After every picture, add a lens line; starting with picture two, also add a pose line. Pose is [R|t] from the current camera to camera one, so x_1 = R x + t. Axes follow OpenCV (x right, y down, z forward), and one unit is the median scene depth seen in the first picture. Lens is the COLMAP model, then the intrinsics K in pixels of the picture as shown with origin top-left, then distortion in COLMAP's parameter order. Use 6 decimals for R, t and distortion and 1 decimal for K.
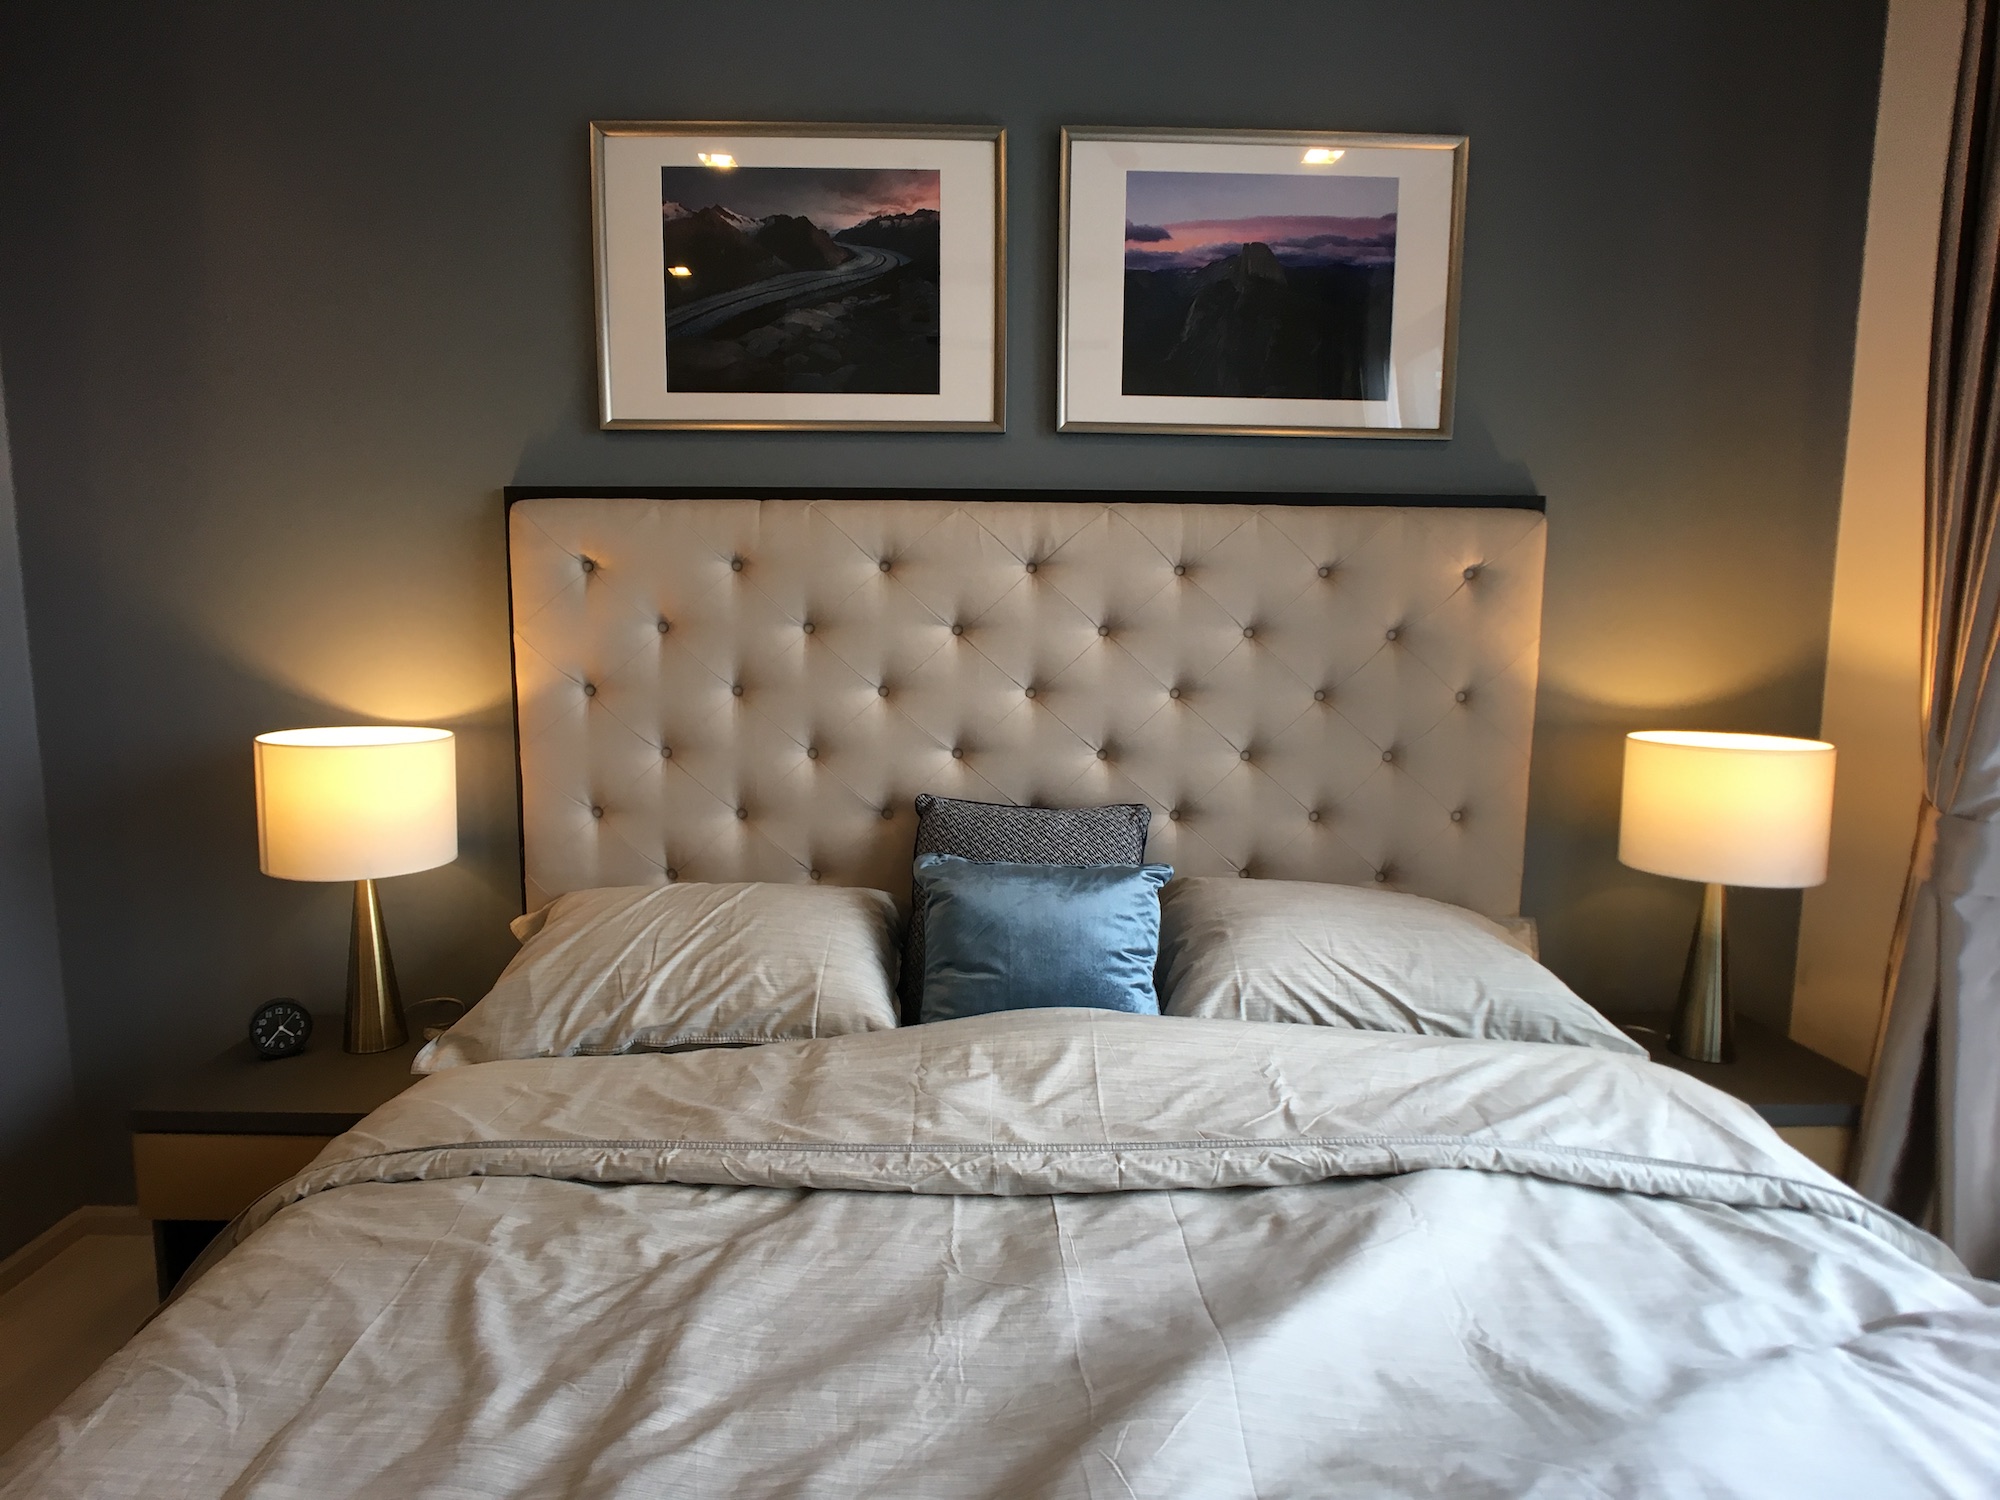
lens RADIAL K [[1106.5, 0, 991.3], [0, 1106.5, 736.1], [0, 0, 1]] dist [-0.036707, 0.024620]
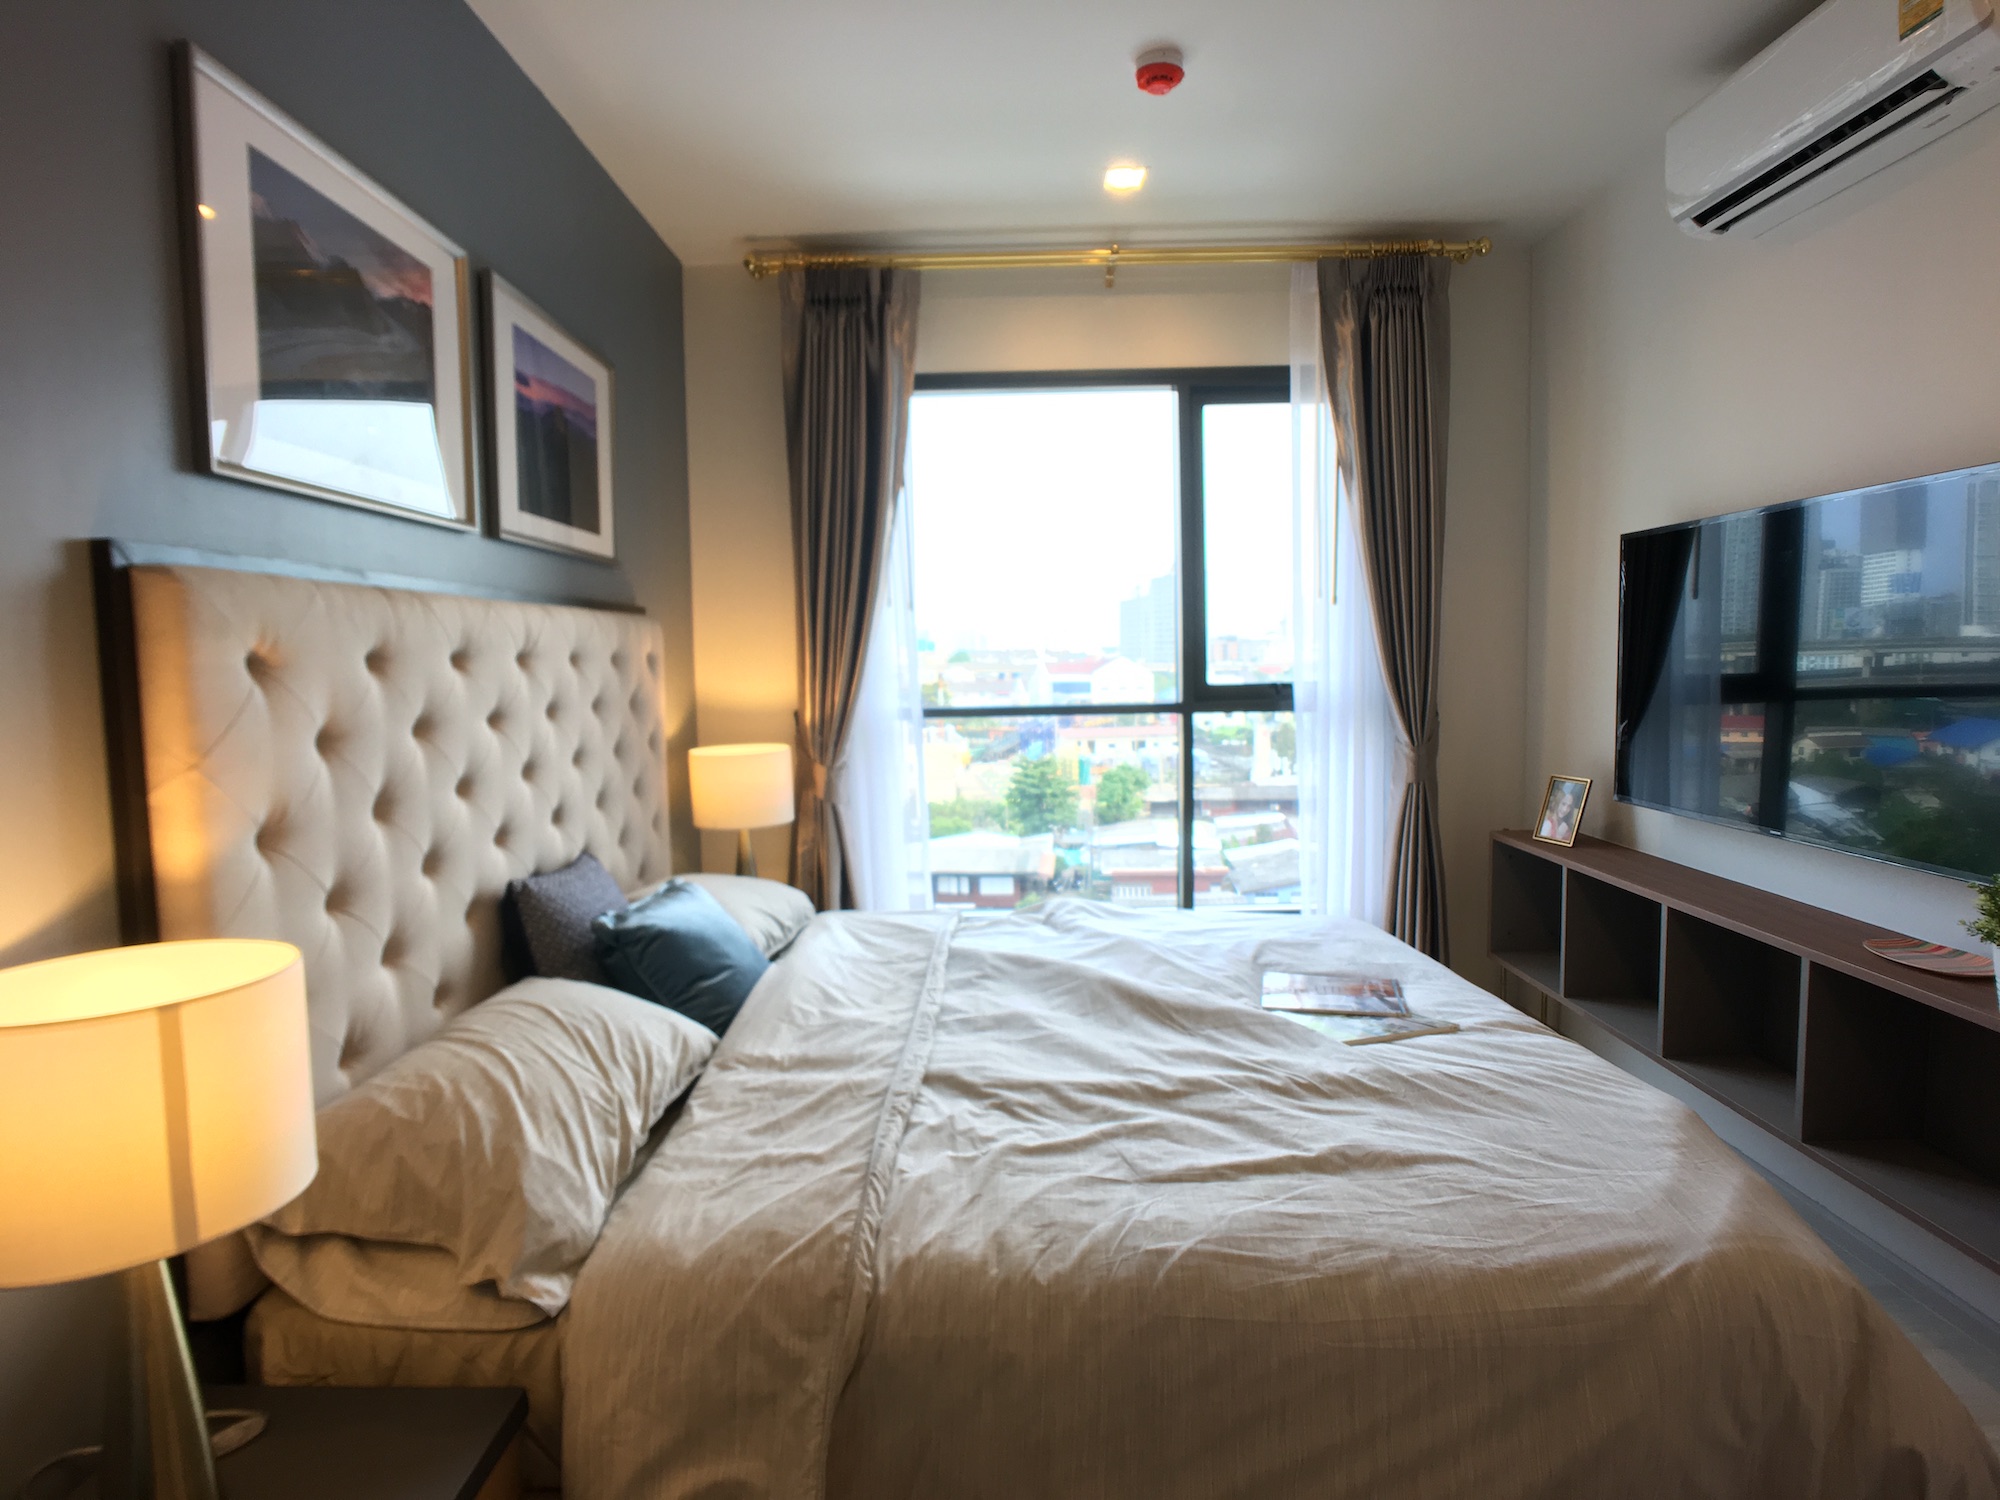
lens RADIAL K [[1133.7, 0, 992.5], [0, 1133.7, 726.1], [0, 0, 1]] dist [-0.003623, 0.025743]
pose [[0.023150, -0.071366, 0.997181, -1.094034], [0.143033, 0.987424, 0.067347, -0.096893], [-0.989447, 0.141071, 0.033067, 0.510613]]
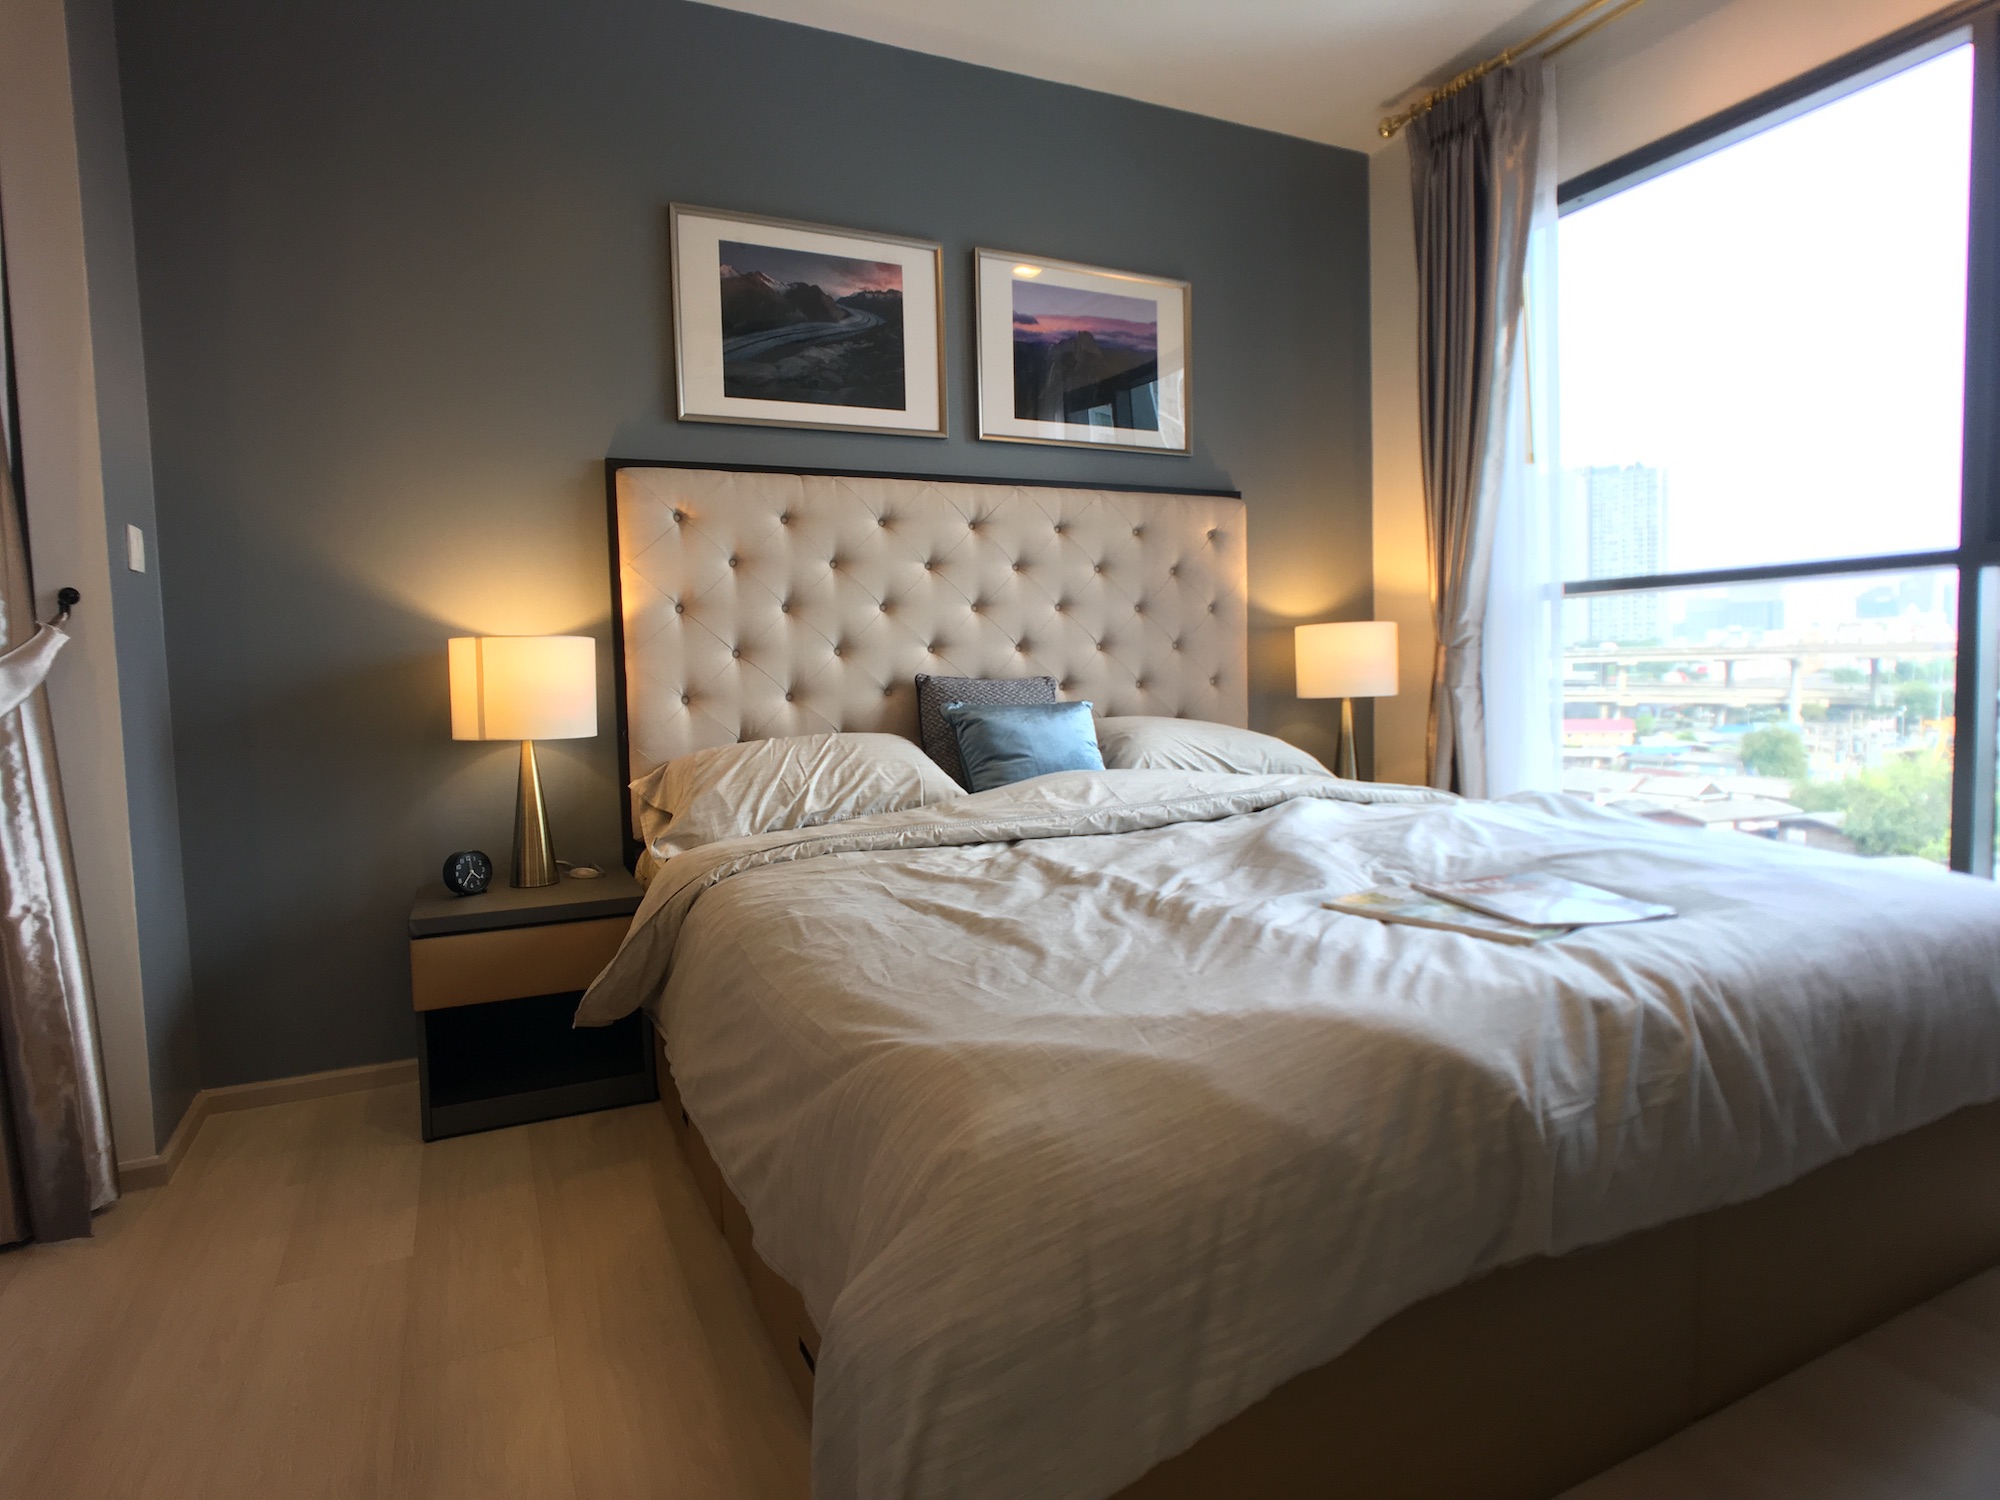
lens RADIAL K [[1106.5, 0, 991.3], [0, 1106.5, 736.1], [0, 0, 1]] dist [-0.036707, 0.024620]
pose [[0.908190, -0.057757, 0.414554, -0.599712], [0.081758, 0.995834, -0.040369, 0.204848], [-0.410495, 0.070556, 0.909129, -0.388963]]
